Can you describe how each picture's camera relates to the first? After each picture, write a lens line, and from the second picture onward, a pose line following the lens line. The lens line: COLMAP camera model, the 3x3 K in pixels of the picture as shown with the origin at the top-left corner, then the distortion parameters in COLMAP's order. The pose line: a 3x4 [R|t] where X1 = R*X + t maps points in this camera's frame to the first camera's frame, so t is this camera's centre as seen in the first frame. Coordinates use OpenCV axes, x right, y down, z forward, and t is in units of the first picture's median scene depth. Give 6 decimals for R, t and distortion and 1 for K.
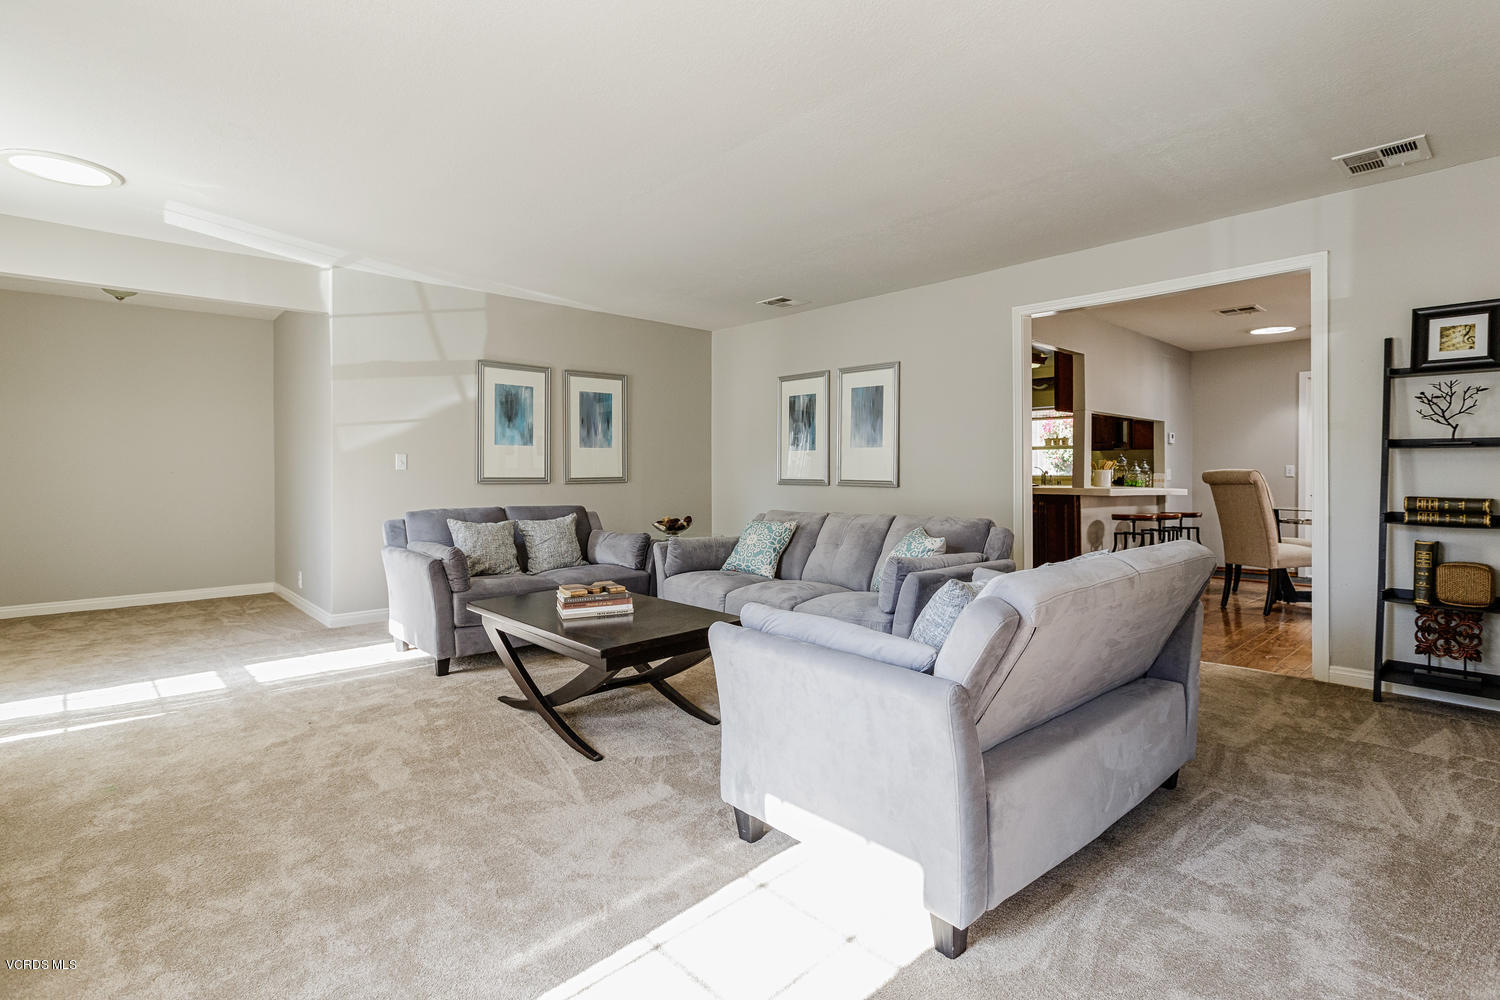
lens RADIAL K [[716.7, 0, 761.3], [0, 716.7, 487.4], [0, 0, 1]] dist [-0.013449, 0.001006]
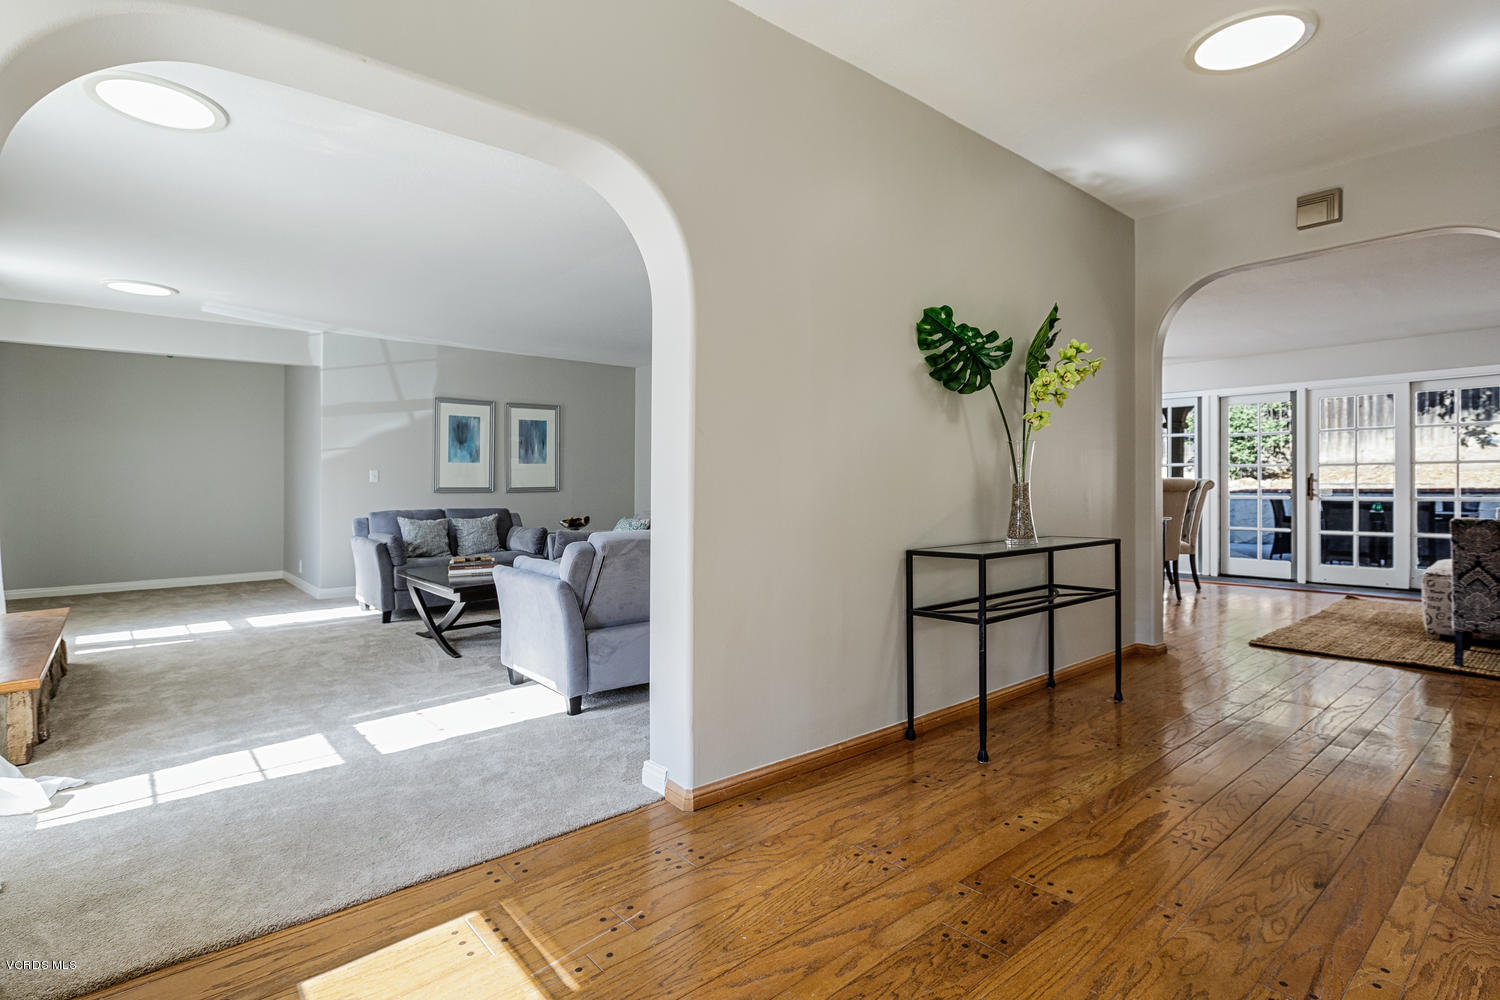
lens RADIAL K [[716.7, 0, 746.6], [0, 716.7, 486.2], [0, 0, 1]] dist [-0.013449, 0.001006]
pose [[0.999211, -0.003074, -0.039605, 0.273496], [0.002385, 0.999845, -0.017436, 0.009281], [0.039653, 0.017328, 0.999063, -0.339120]]
